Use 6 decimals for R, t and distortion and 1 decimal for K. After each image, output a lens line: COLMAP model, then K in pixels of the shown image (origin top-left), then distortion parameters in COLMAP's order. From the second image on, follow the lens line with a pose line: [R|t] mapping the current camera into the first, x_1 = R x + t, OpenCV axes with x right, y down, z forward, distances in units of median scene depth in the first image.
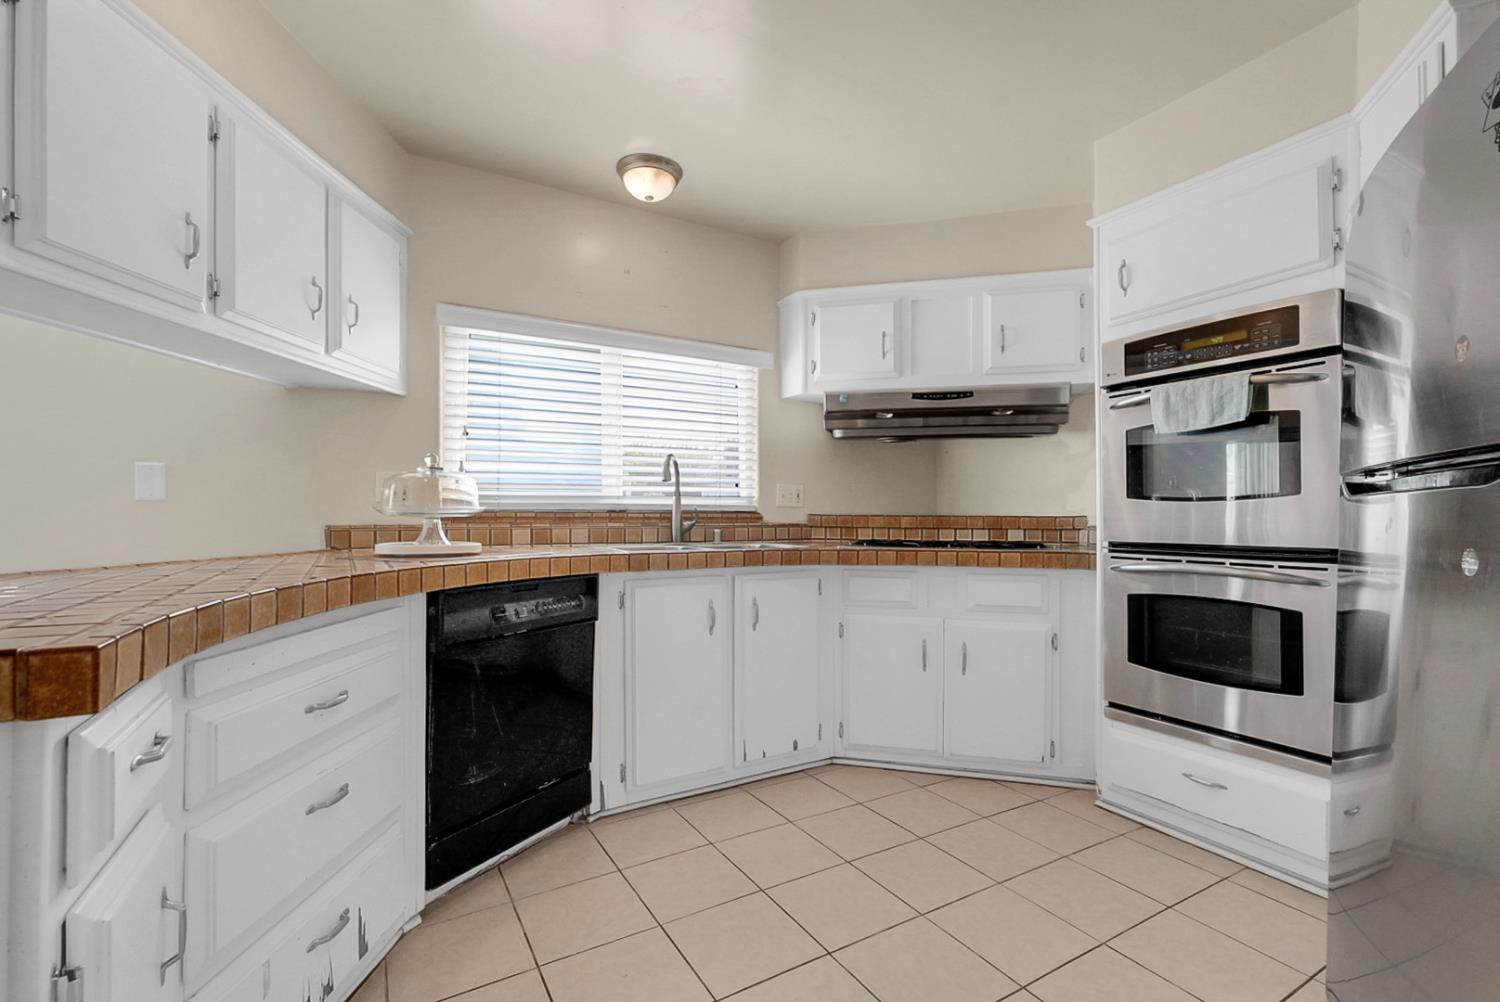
lens RADIAL K [[679.5, 0, 746.6], [0, 679.5, 503.3], [0, 0, 1]] dist [-0.000713, -0.000132]
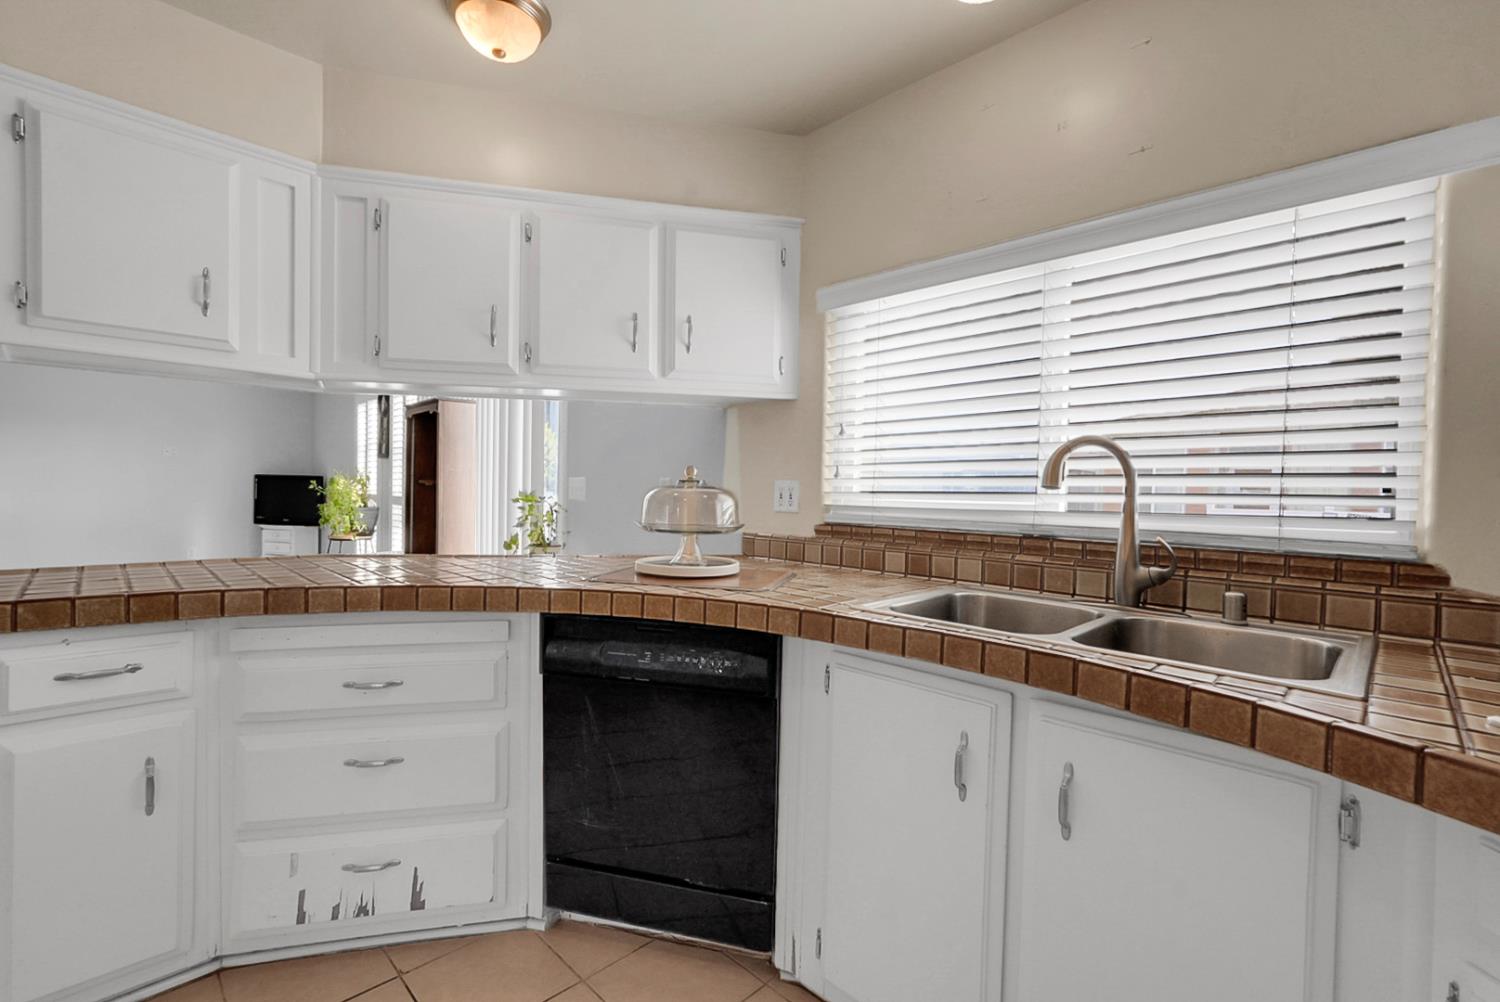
lens RADIAL K [[679.5, 0, 746.6], [0, 679.5, 503.3], [0, 0, 1]] dist [-0.000713, -0.000132]
pose [[0.235642, 0.028972, -0.971408, 0.352898], [-0.001762, 0.999567, 0.029385, -0.037062], [0.971838, -0.005213, 0.235591, 0.646127]]
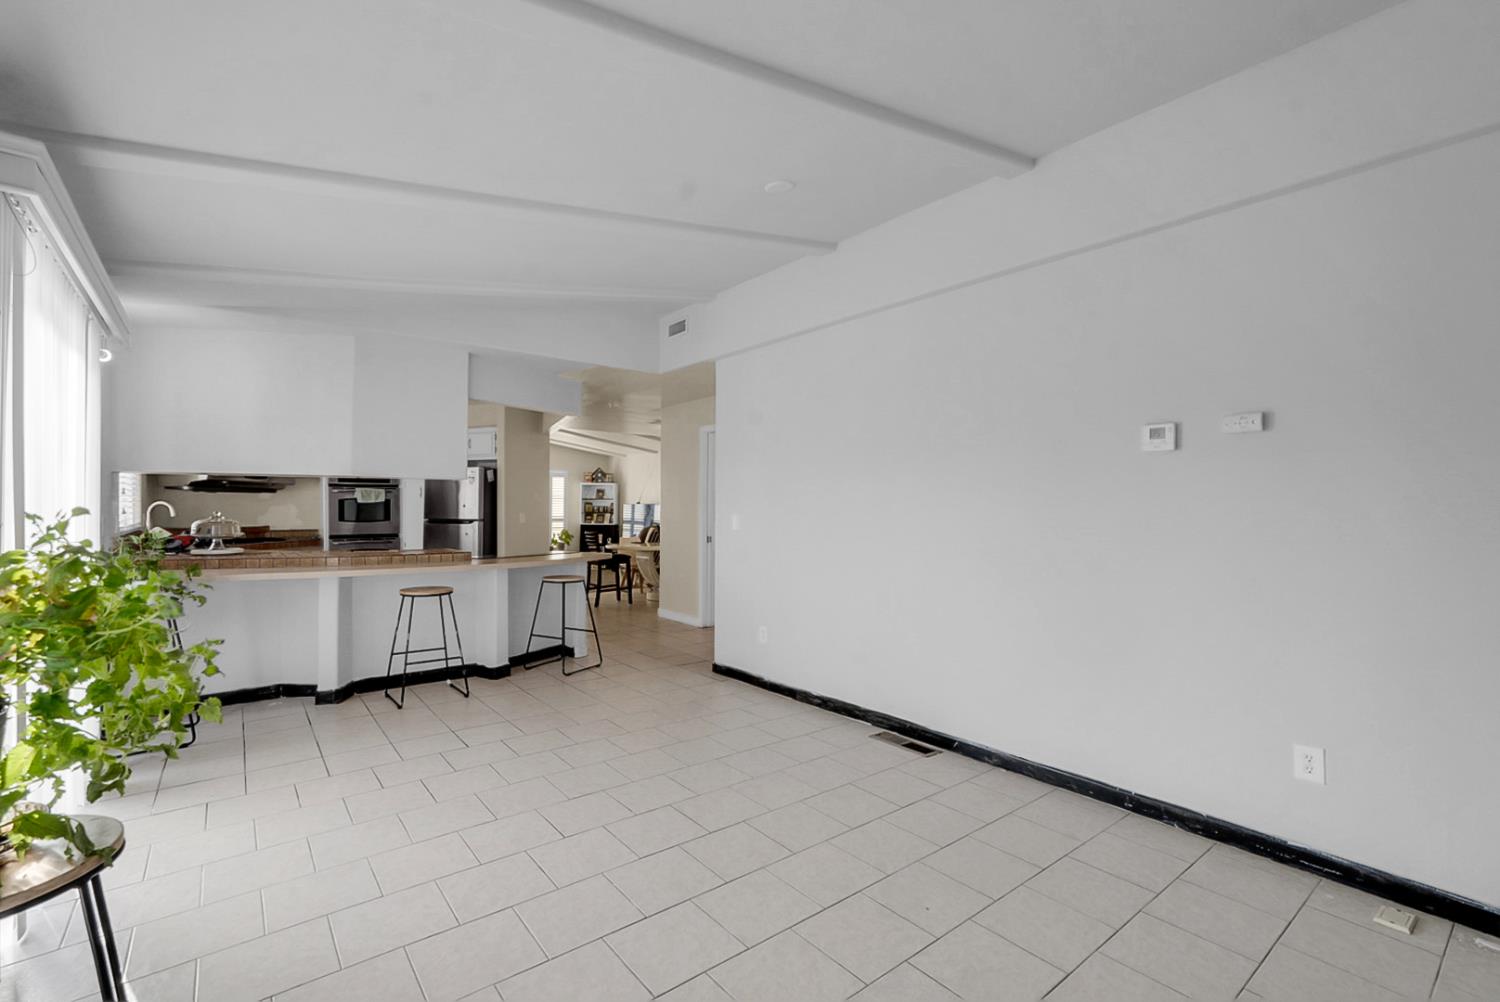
lens RADIAL K [[655.1, 0, 737.3], [0, 655.1, 504.9], [0, 0, 1]] dist [-0.000426, -0.000155]
pose [[-0.137899, -0.000147, 0.990446, -2.269158], [-0.018034, 0.999835, -0.002362, -0.091990], [-0.990282, -0.018187, -0.137879, -0.341711]]
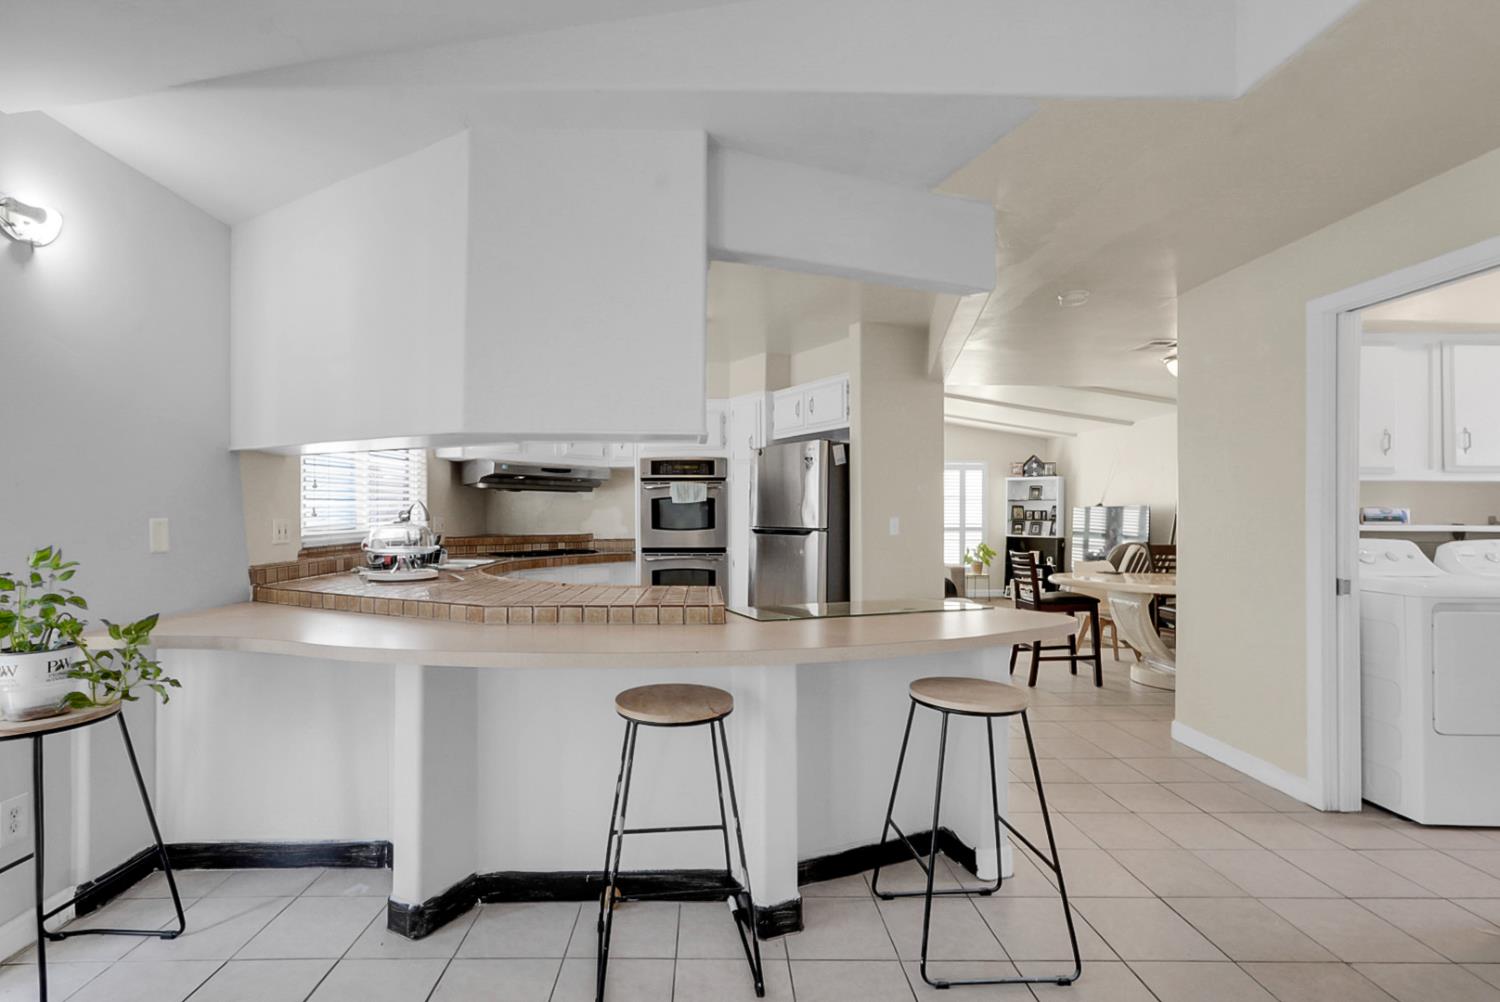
lens RADIAL K [[655.1, 0, 737.3], [0, 655.1, 504.9], [0, 0, 1]] dist [-0.000426, -0.000155]
pose [[0.473001, 0.010294, 0.881002, -1.058261], [-0.013514, 0.999899, -0.004428, -0.069225], [-0.880958, -0.009812, 0.473092, -0.250447]]
